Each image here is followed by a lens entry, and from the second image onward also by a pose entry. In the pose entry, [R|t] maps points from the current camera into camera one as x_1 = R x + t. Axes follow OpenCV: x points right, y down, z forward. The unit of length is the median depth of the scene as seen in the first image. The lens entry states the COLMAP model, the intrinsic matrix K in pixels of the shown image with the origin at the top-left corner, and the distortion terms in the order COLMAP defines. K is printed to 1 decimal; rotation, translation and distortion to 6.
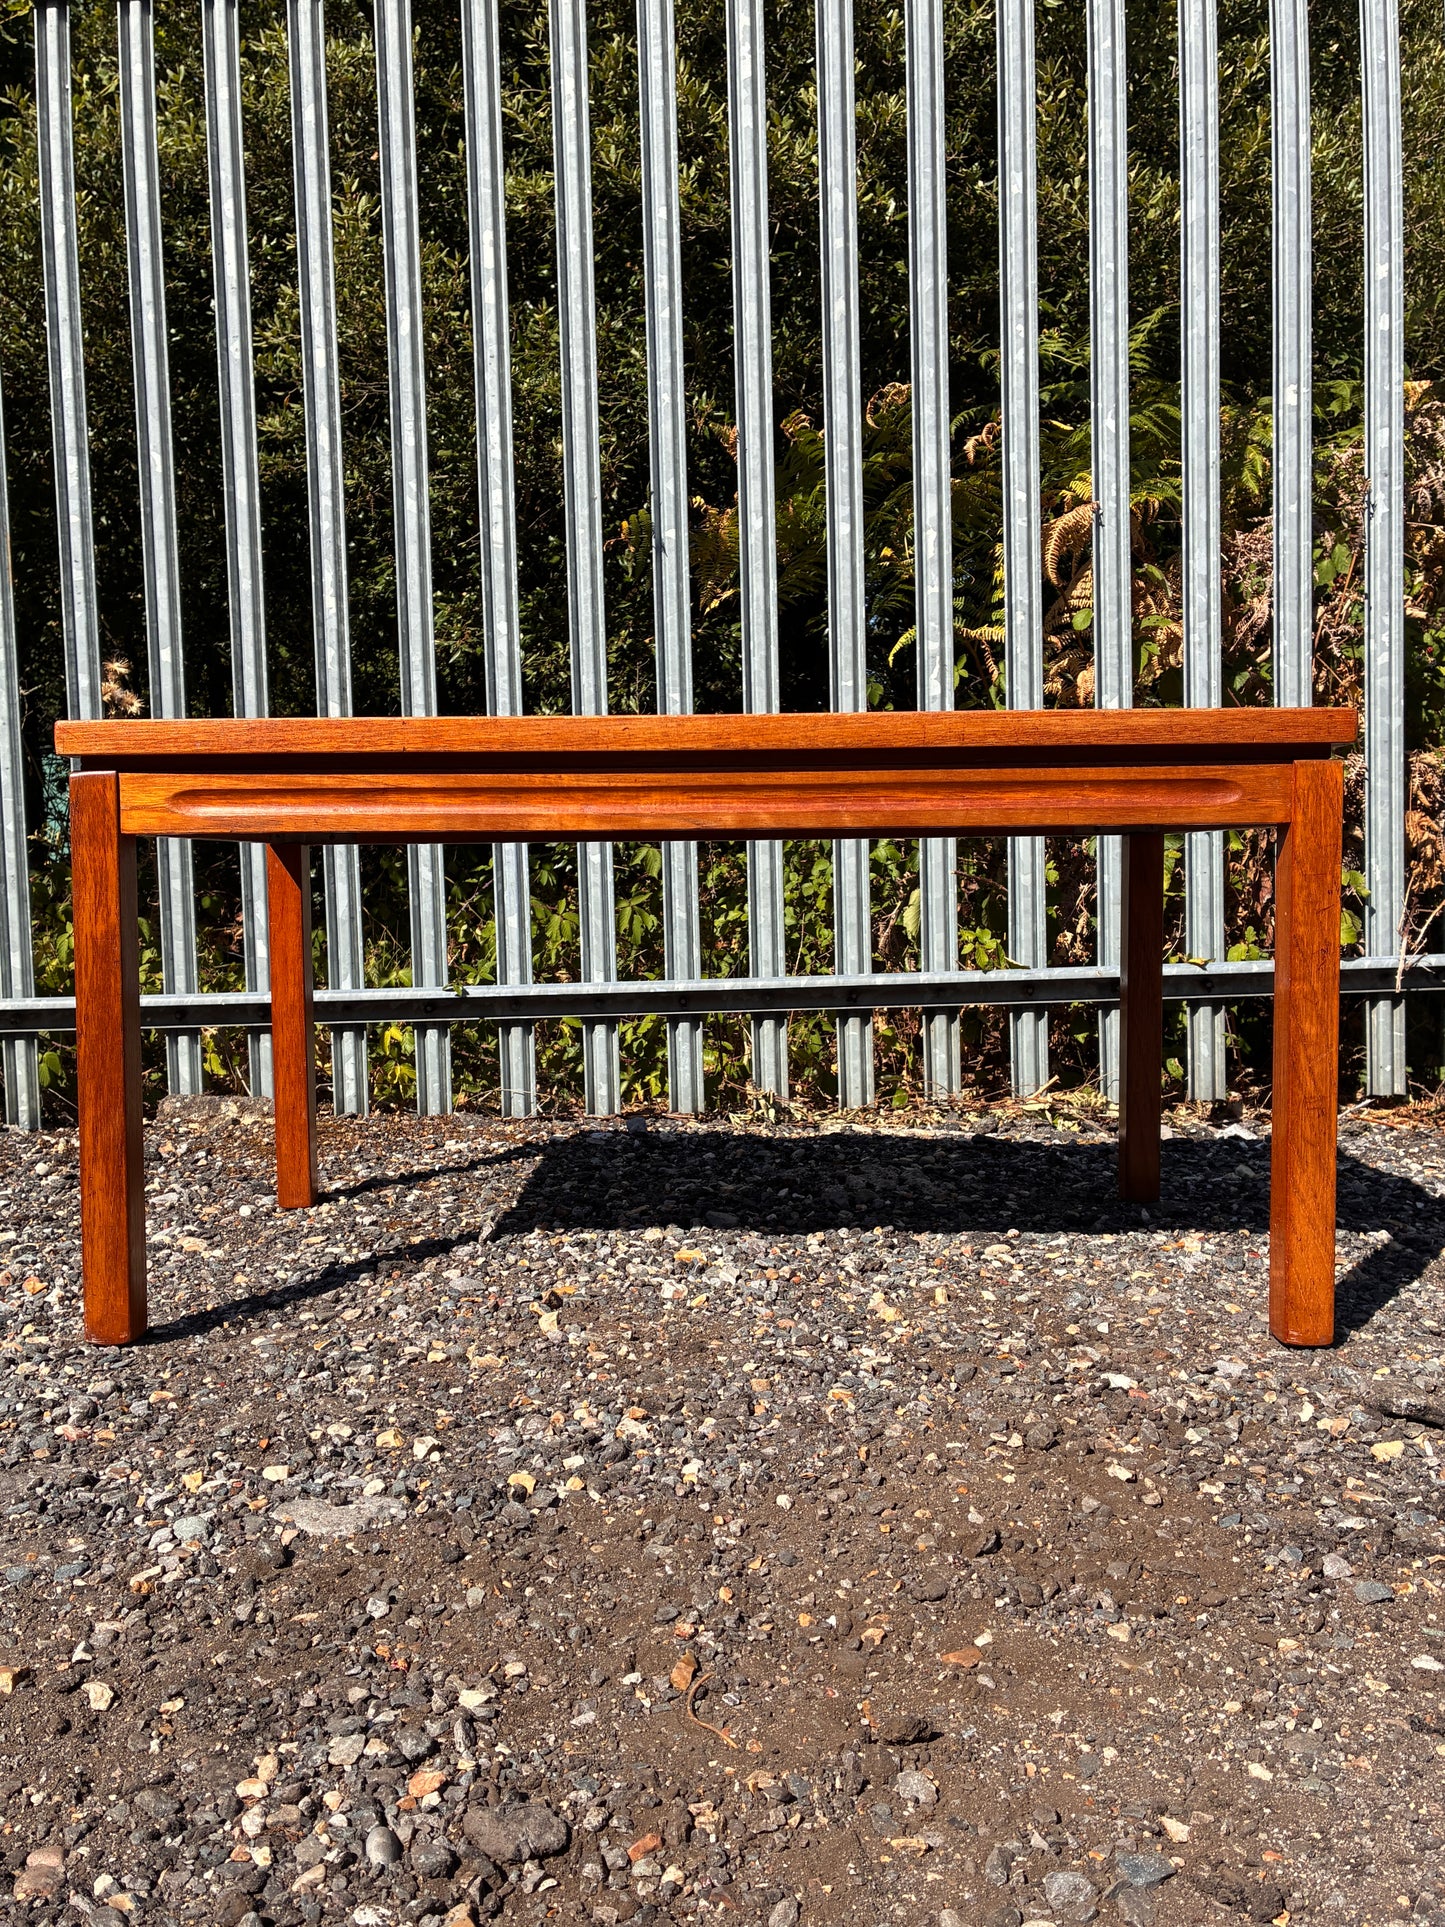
lens RADIAL K [[1616.0, 0, 702.5], [0, 1616.0, 962.6], [0, 0, 1]] dist [0.031915, -0.033653]
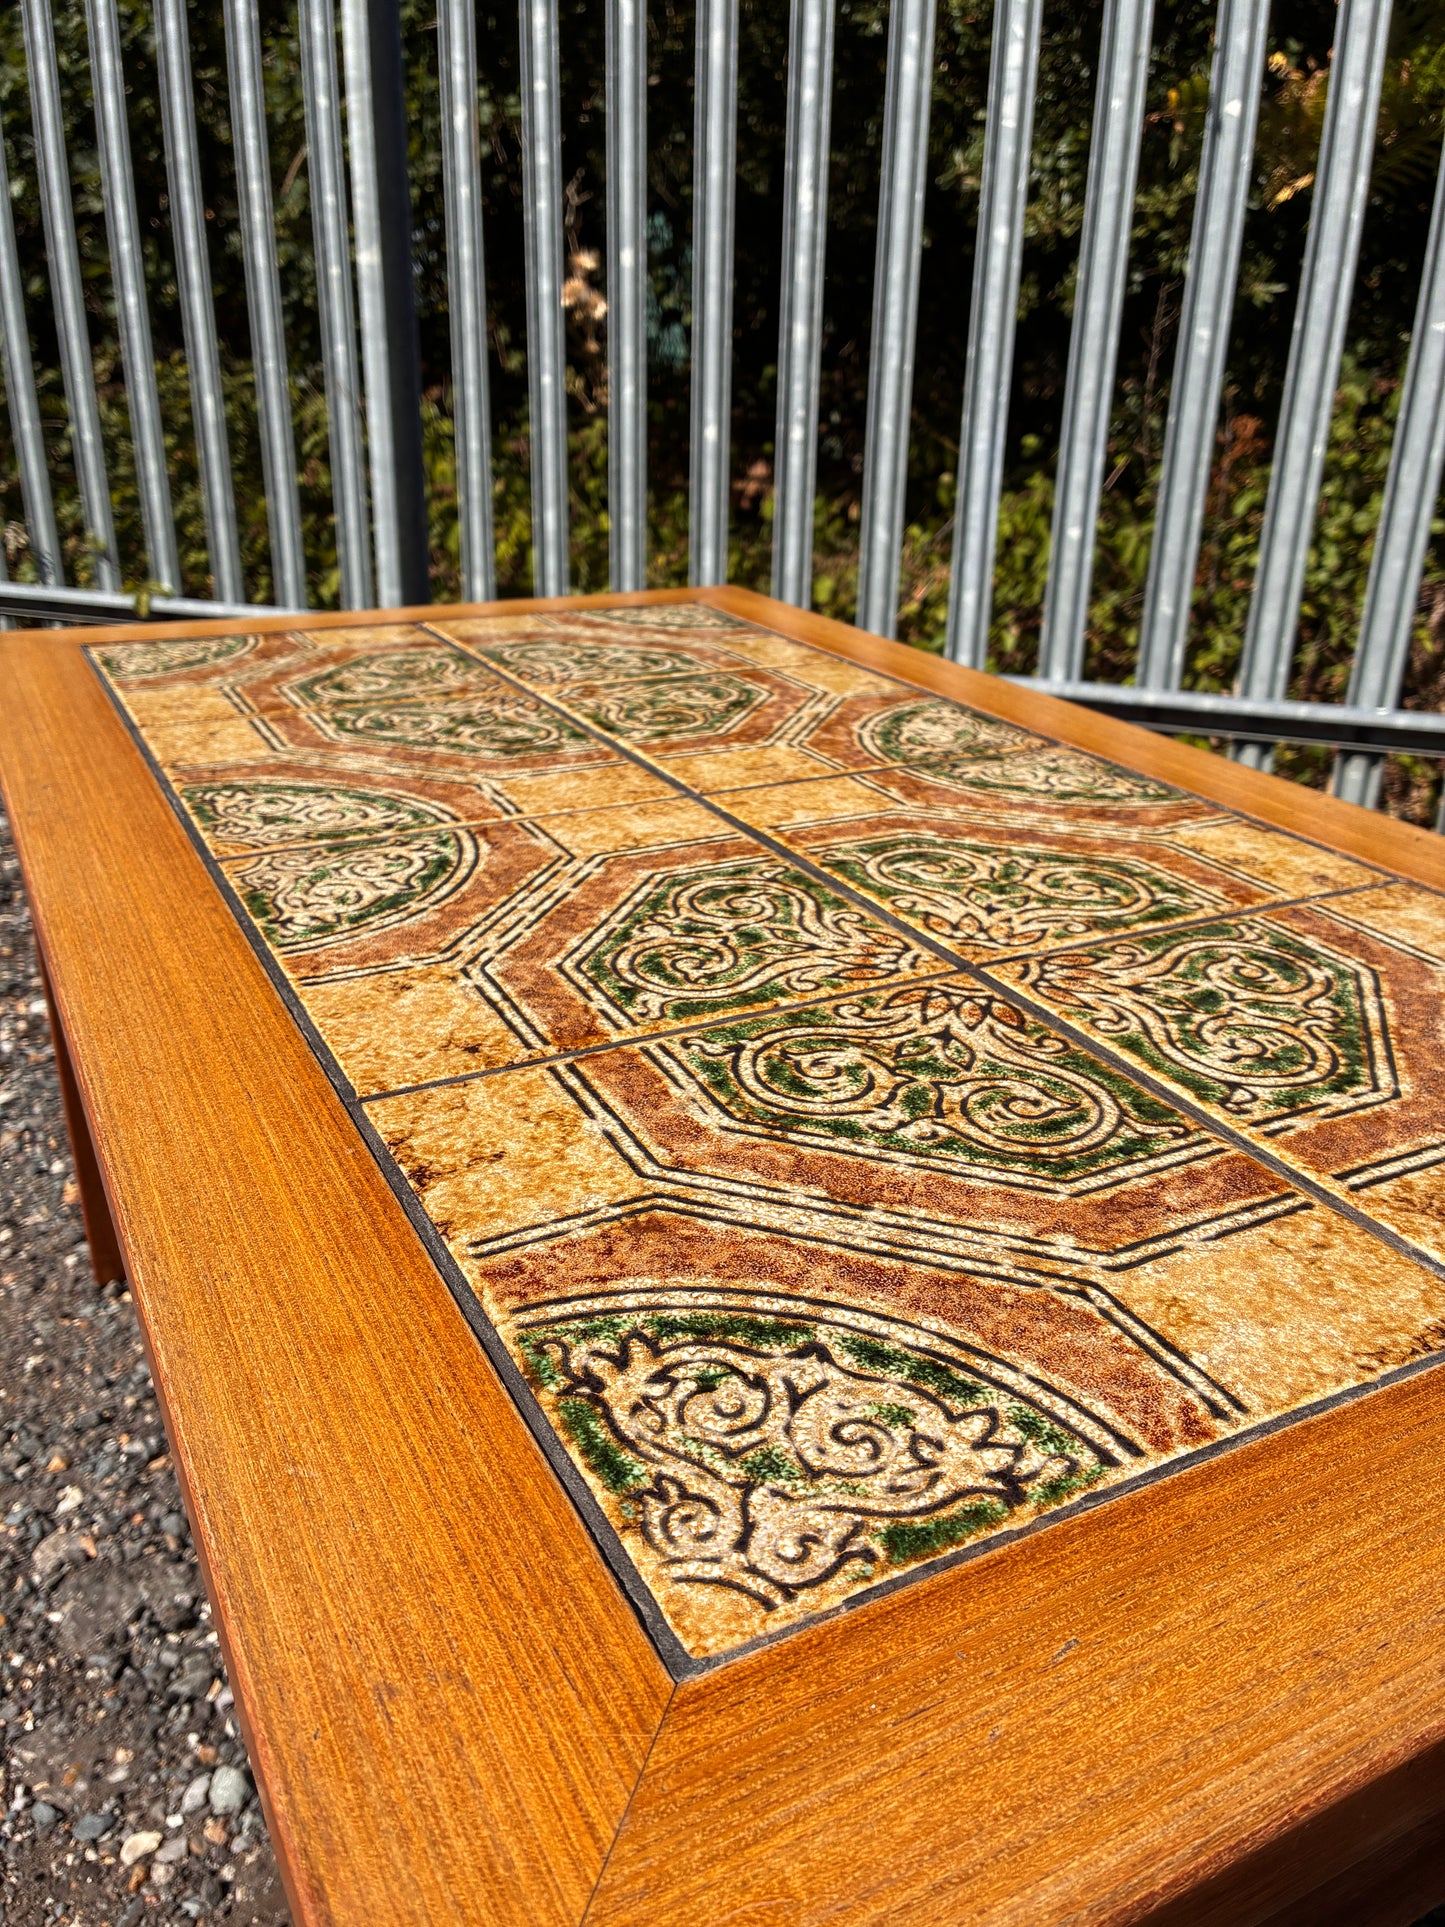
lens RADIAL K [[1496.0, 0, 710.2], [0, 1496.0, 971.9], [0, 0, 1]] dist [0.045942, -0.070187]
pose [[0.939231, 0.169491, -0.298526, 0.030156], [-0.059616, 0.936933, 0.344386, -0.112427], [0.338069, -0.305661, 0.890101, 0.155576]]
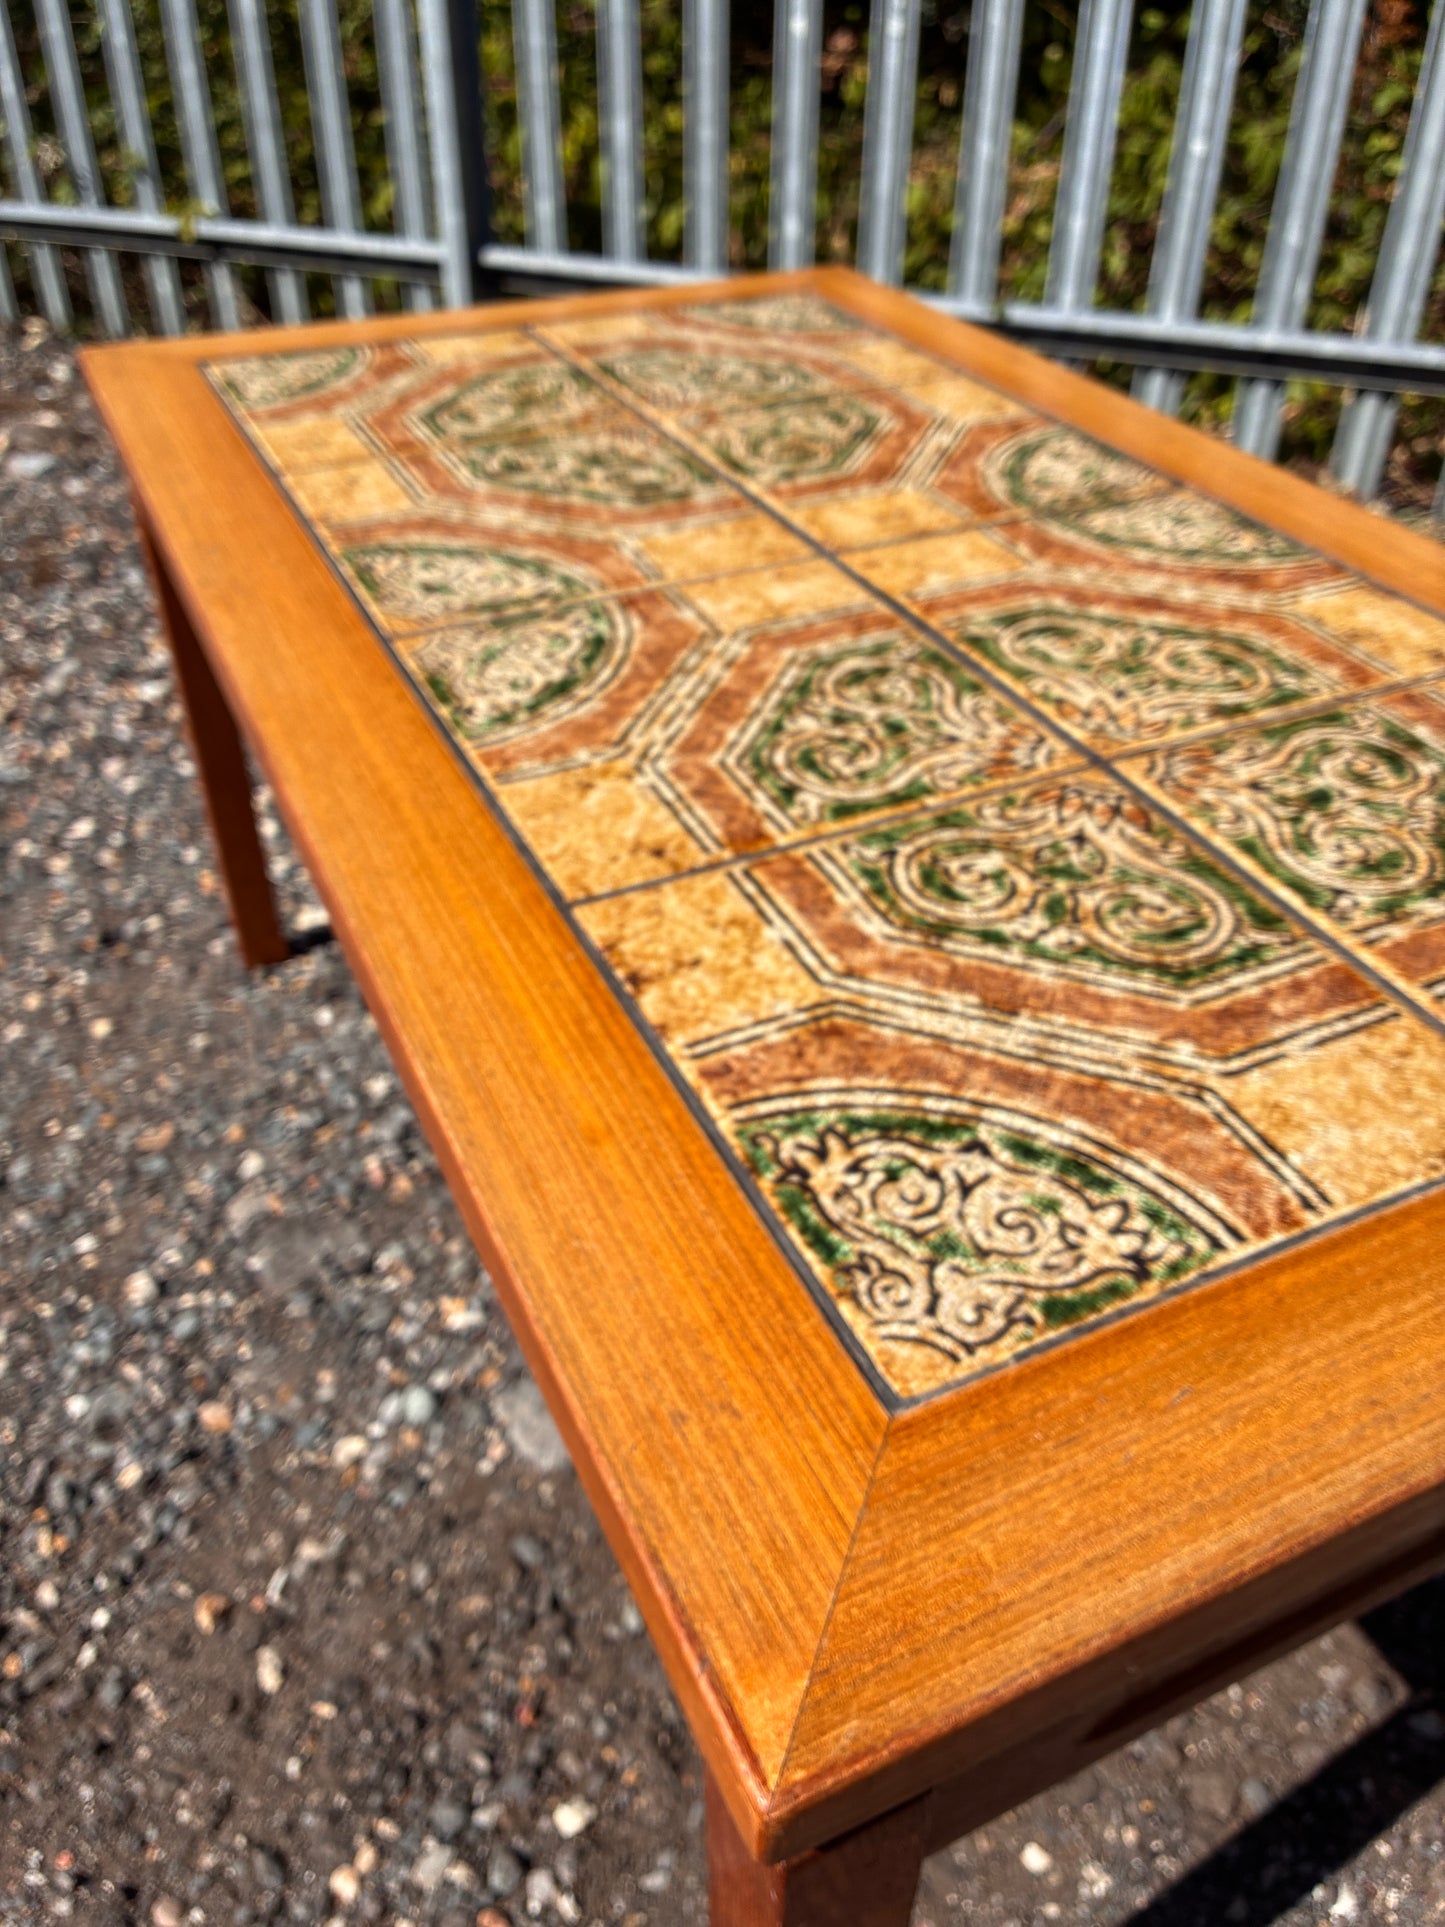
lens RADIAL K [[1496.0, 0, 712.4], [0, 1496.0, 992.7], [0, 0, 1]] dist [0.045942, -0.070187]
pose [[0.927311, 0.248903, -0.279538, 0.021245], [-0.048355, 0.820254, 0.569952, -0.136618], [0.371155, -0.515006, 0.772666, 0.141211]]
